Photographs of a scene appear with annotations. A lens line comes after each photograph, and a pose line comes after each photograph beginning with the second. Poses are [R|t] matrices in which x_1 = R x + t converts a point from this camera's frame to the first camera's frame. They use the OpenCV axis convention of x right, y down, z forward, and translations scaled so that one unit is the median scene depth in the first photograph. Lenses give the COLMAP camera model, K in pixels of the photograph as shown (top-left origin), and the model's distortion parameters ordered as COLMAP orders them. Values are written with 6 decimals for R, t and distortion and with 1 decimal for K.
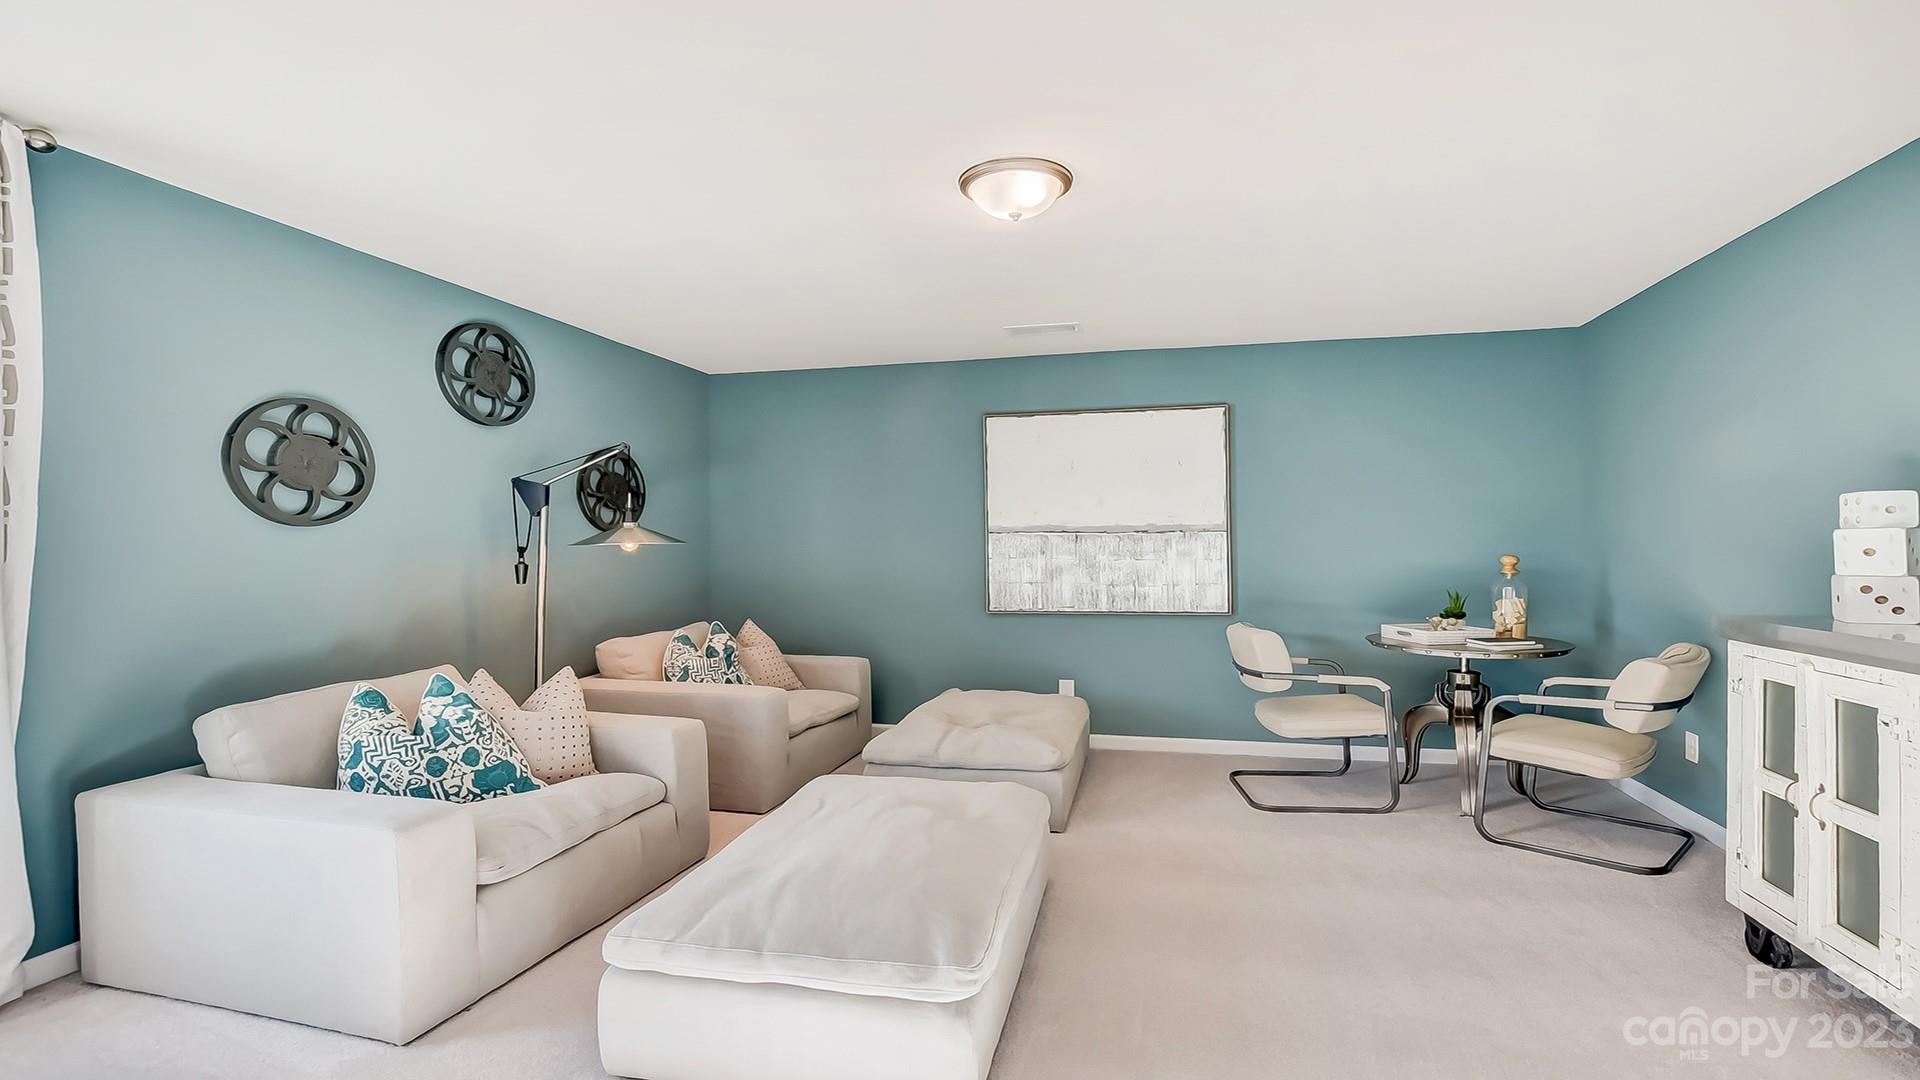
lens RADIAL K [[889.6, 0, 960.0], [0, 889.6, 540.0], [0, 0, 1]] dist [-0.031794, 0.000501]
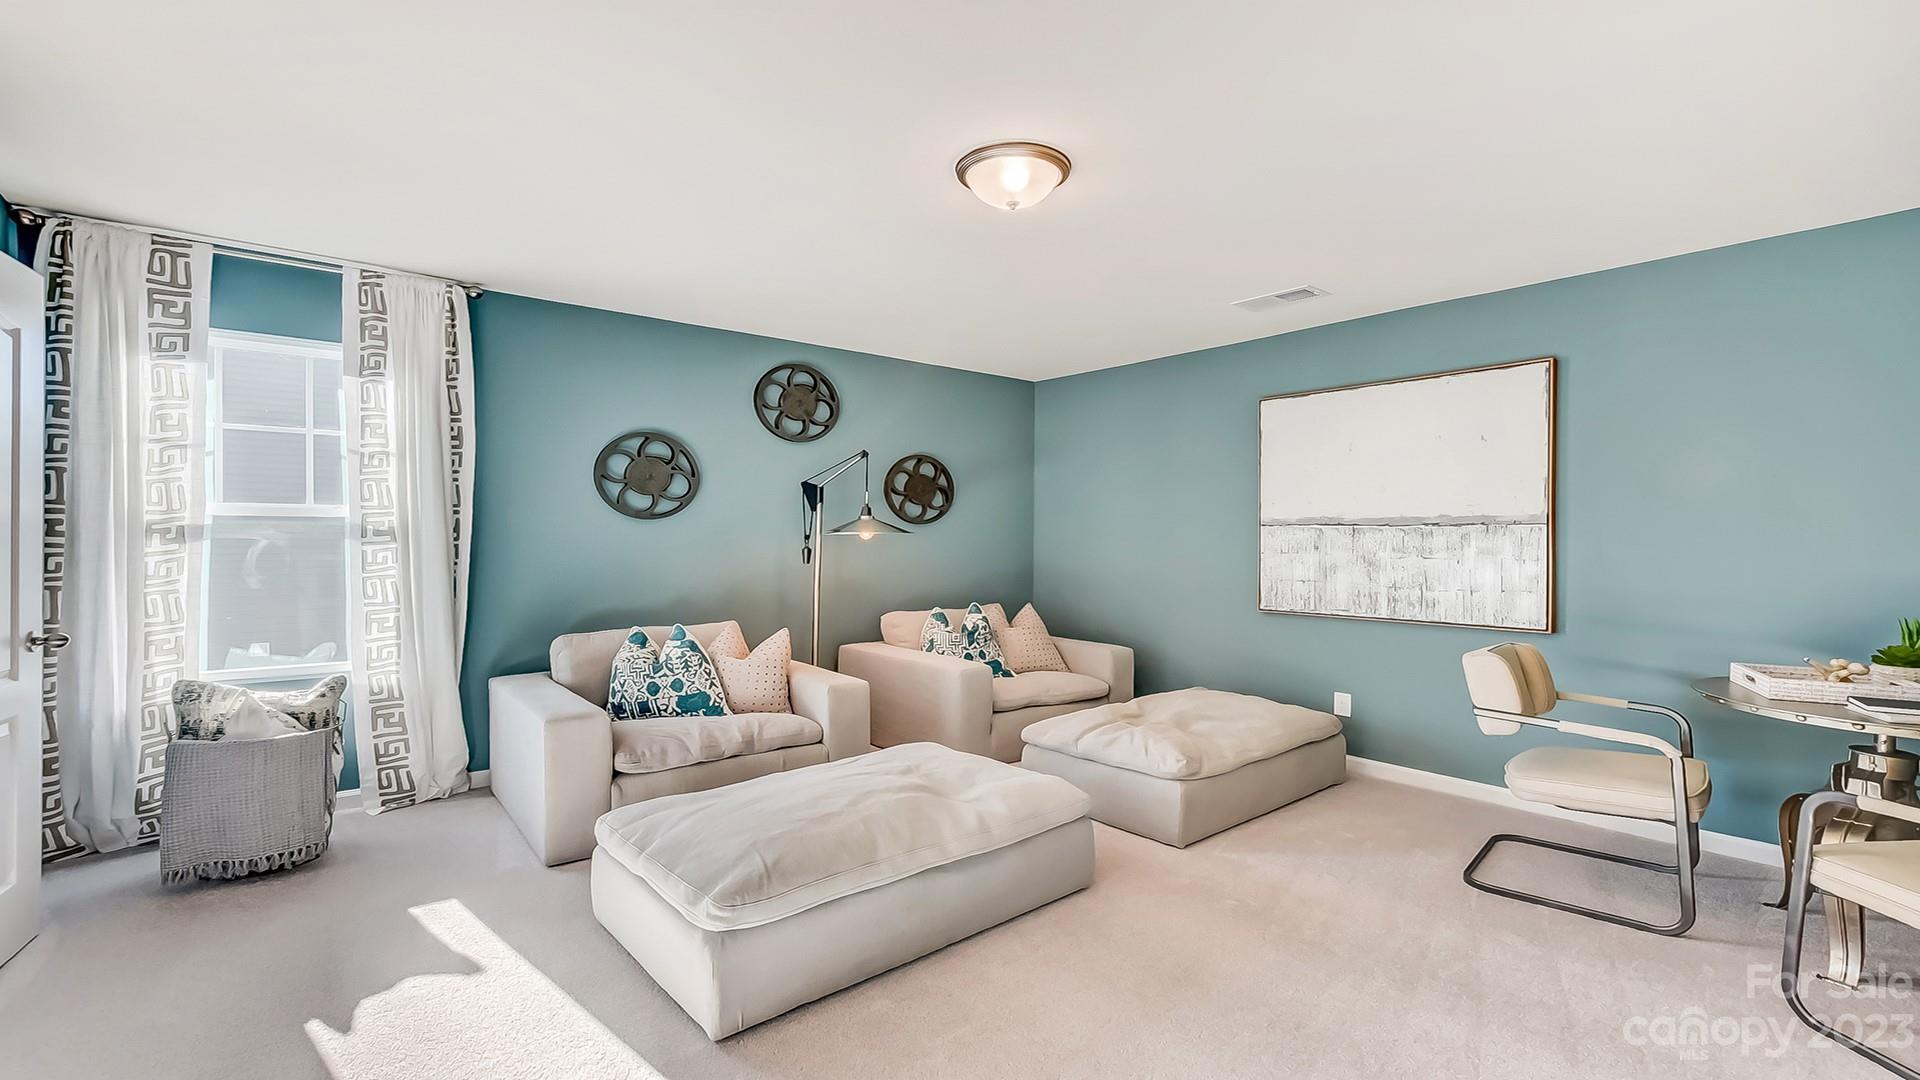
lens RADIAL K [[840.7, 0, 963.7], [0, 840.7, 541.6], [0, 0, 1]] dist [-0.021654, 0.007299]
pose [[0.797511, 0.013801, -0.603146, 0.407052], [-0.007258, 0.999885, 0.013281, -0.000686], [0.603261, -0.006215, 0.797520, 0.148855]]
